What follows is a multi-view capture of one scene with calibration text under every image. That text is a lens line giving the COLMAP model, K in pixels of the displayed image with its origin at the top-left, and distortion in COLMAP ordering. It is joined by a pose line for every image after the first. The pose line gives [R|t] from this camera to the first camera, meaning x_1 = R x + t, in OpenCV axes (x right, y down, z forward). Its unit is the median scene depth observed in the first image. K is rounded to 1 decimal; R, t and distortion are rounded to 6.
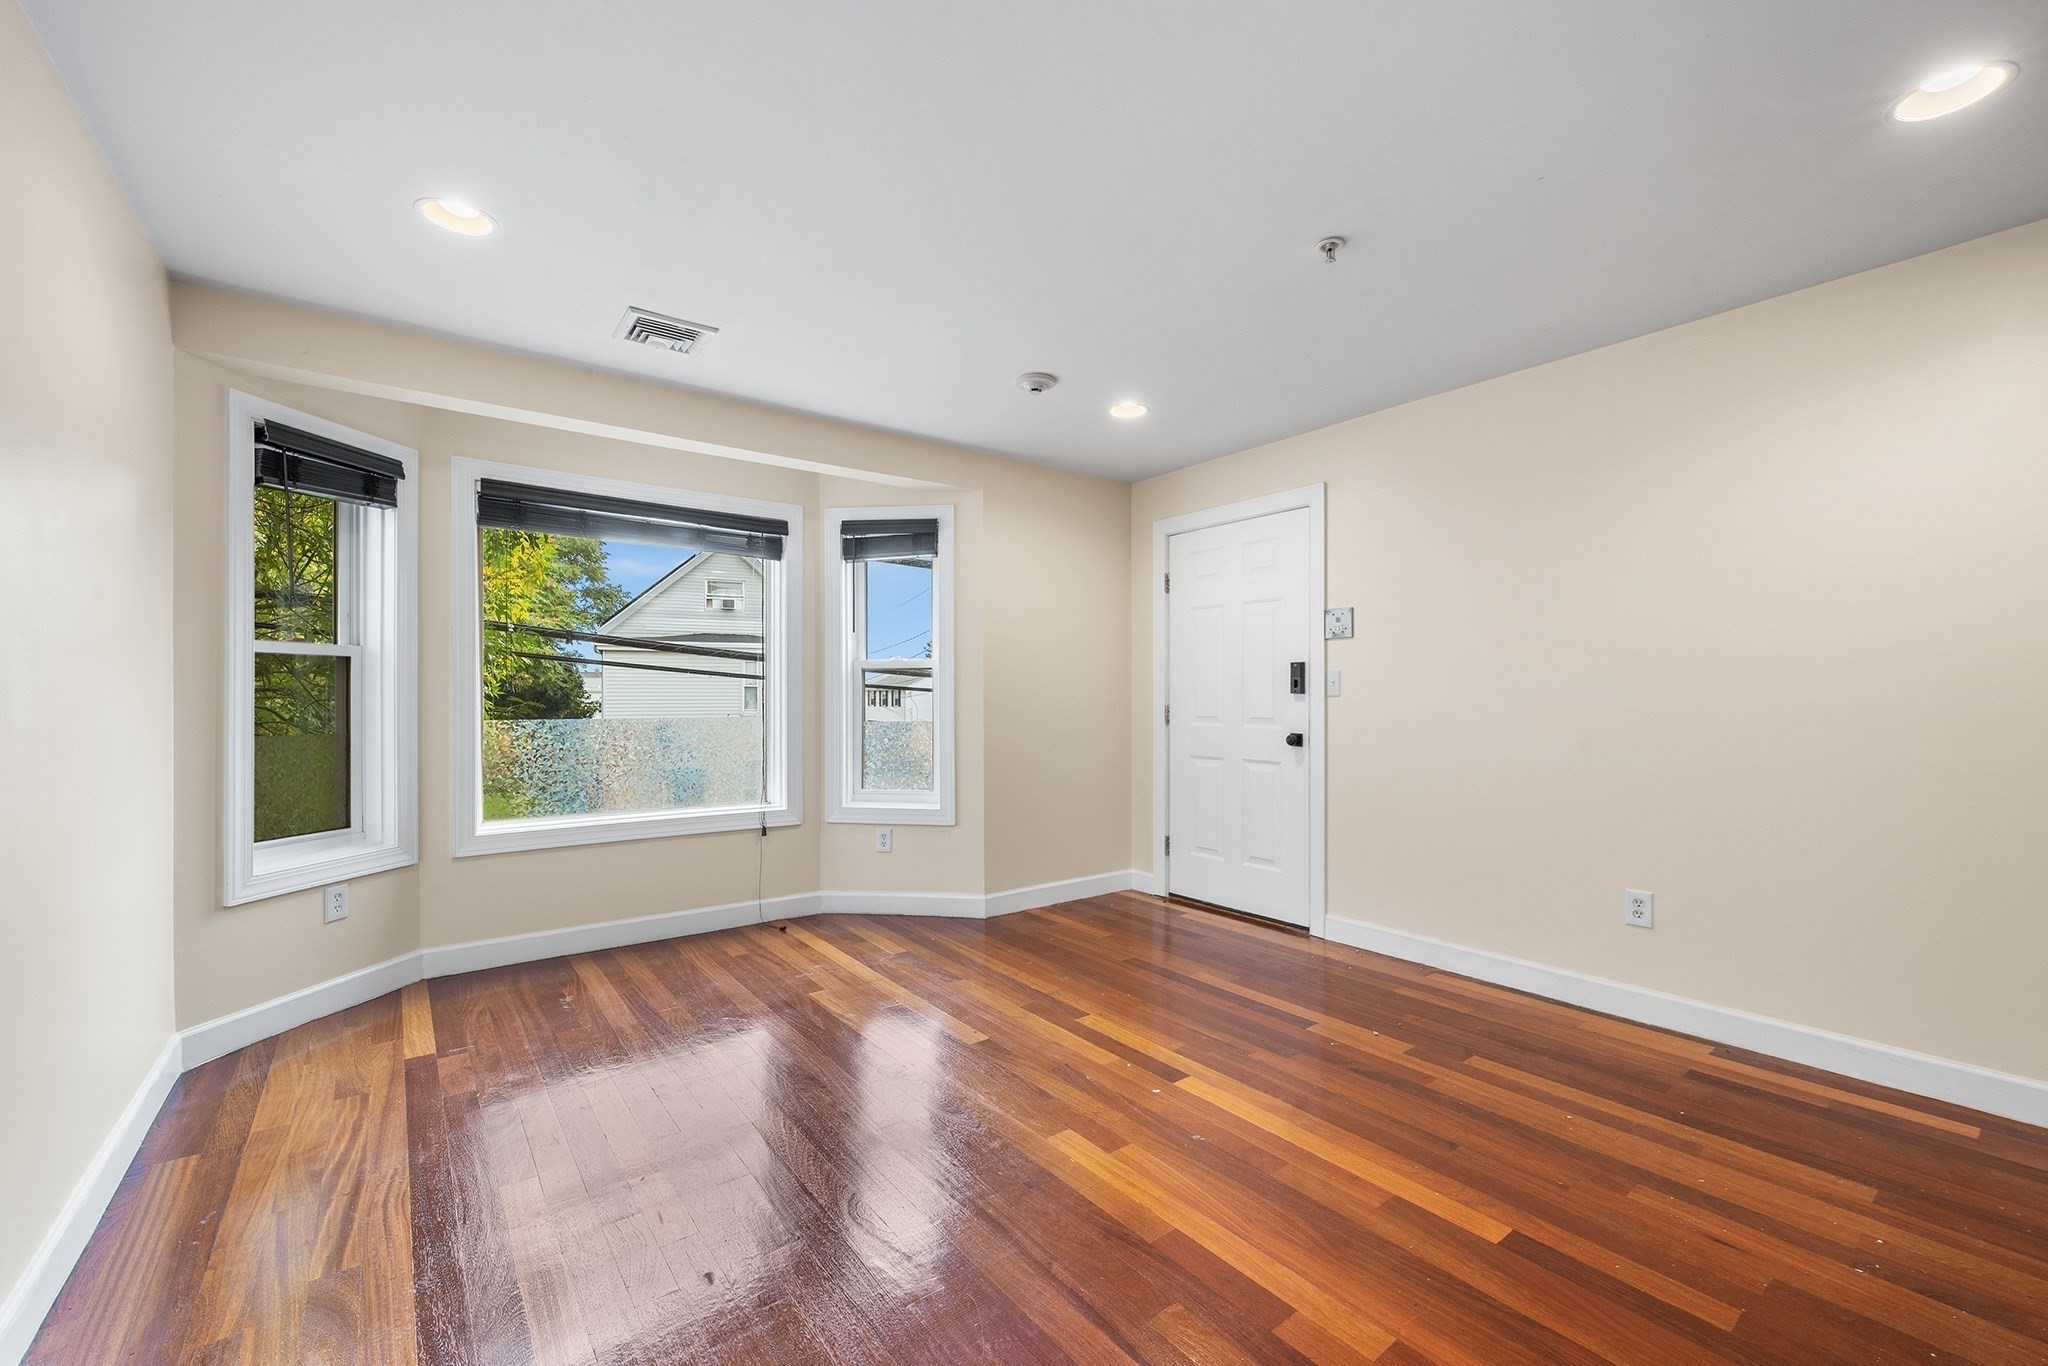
lens RADIAL K [[827.9, 0, 1018.5], [0, 827.9, 687.7], [0, 0, 1]] dist [0.000512, -0.000069]
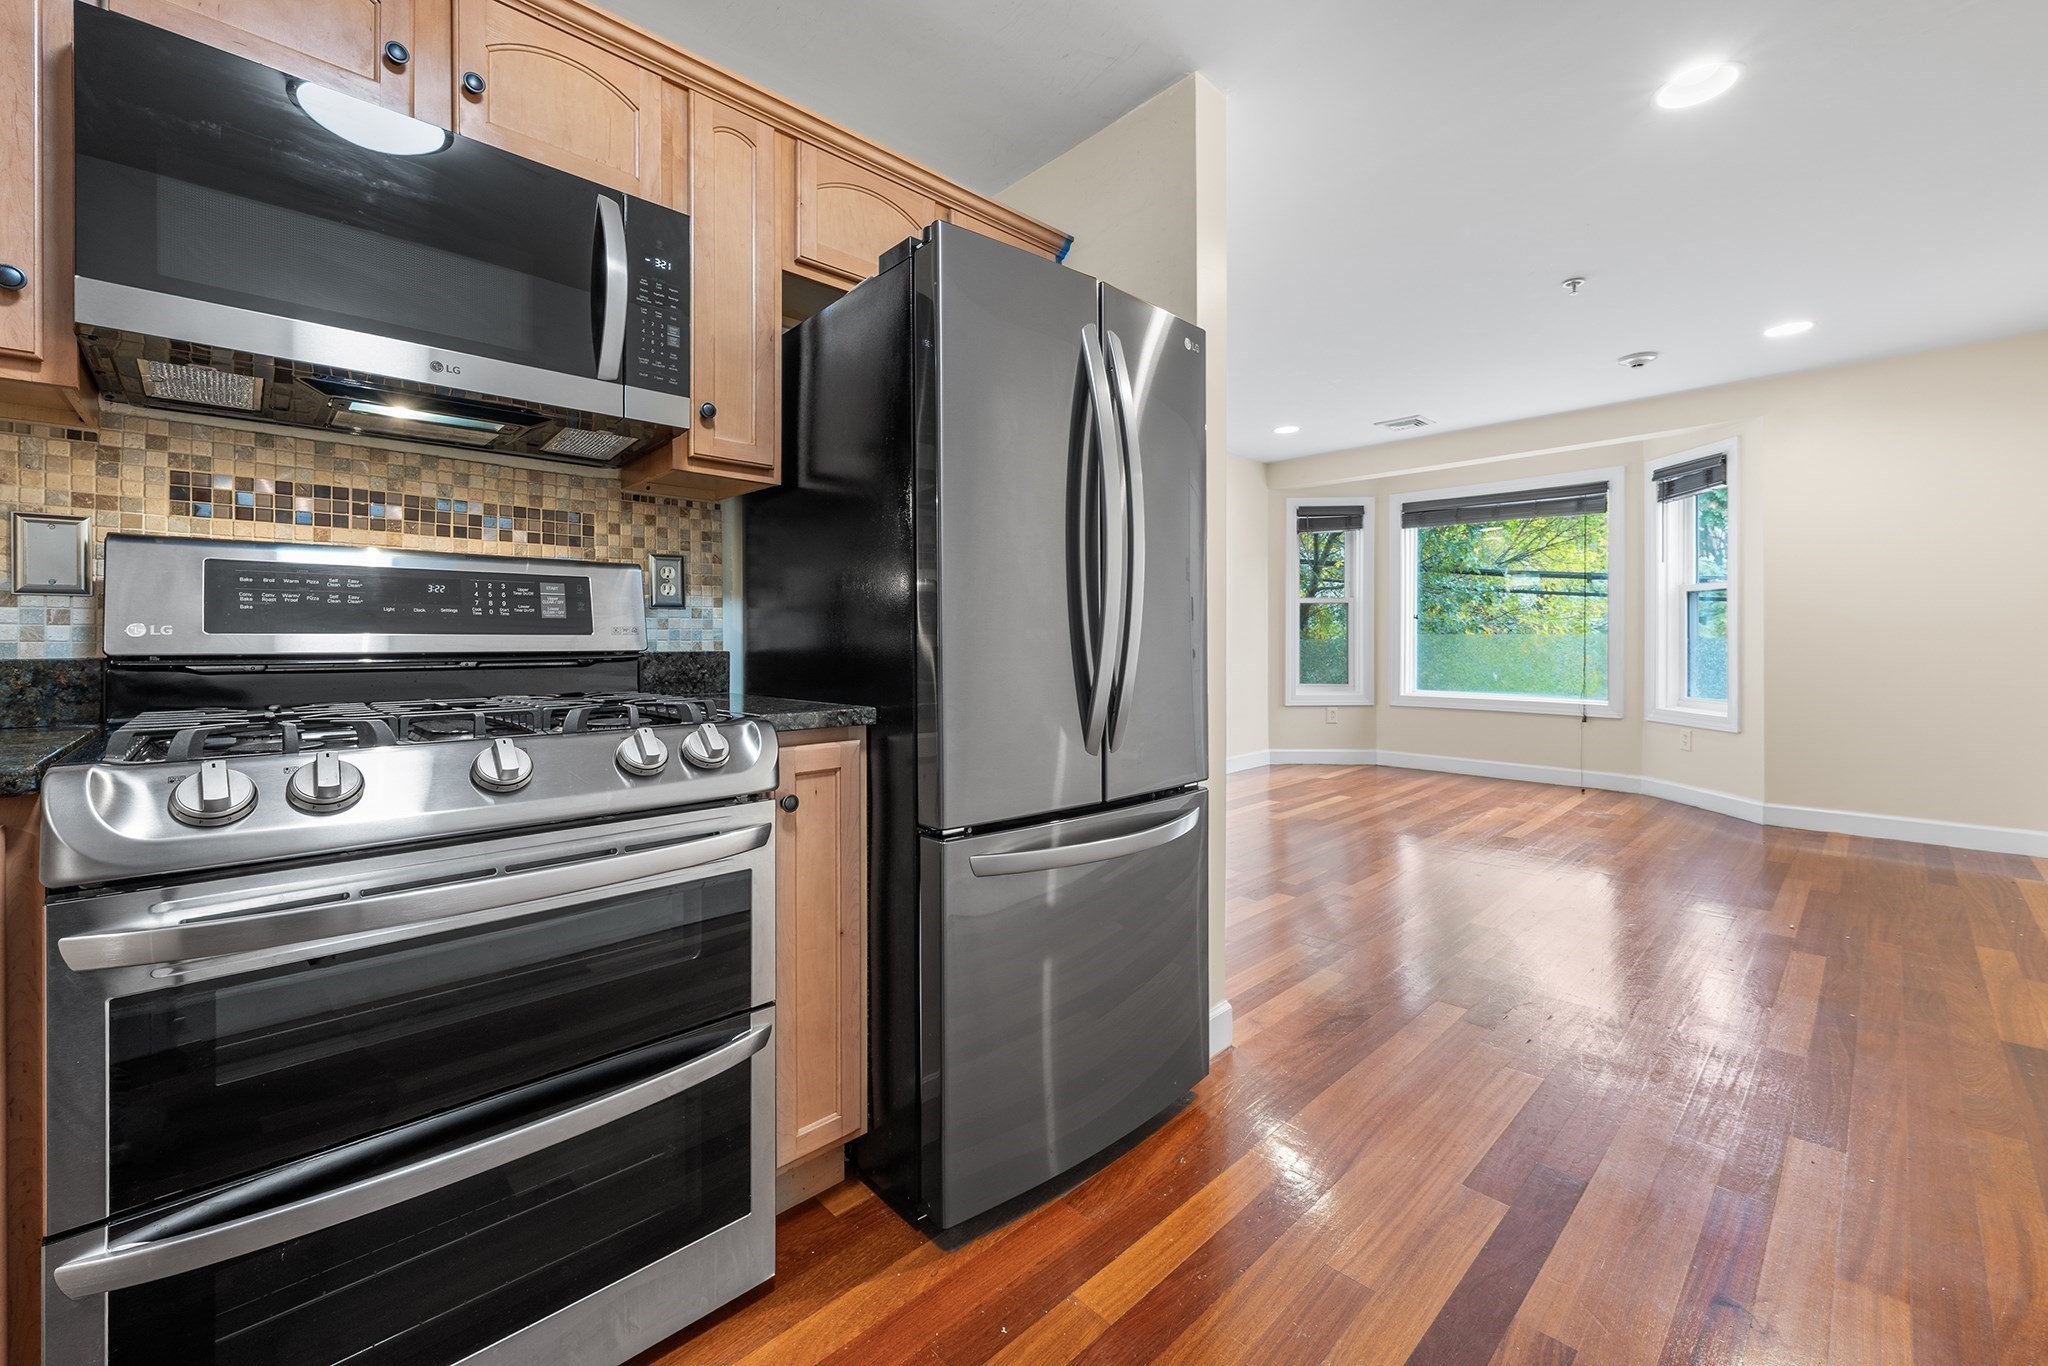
lens RADIAL K [[827.9, 0, 1008.2], [0, 827.9, 645.9], [0, 0, 1]] dist [0.000512, -0.000069]
pose [[0.099502, 0.012113, -0.994964, 0.930178], [0.012805, 0.999828, 0.013453, 0.025233], [0.994955, -0.014079, 0.099330, -0.058508]]
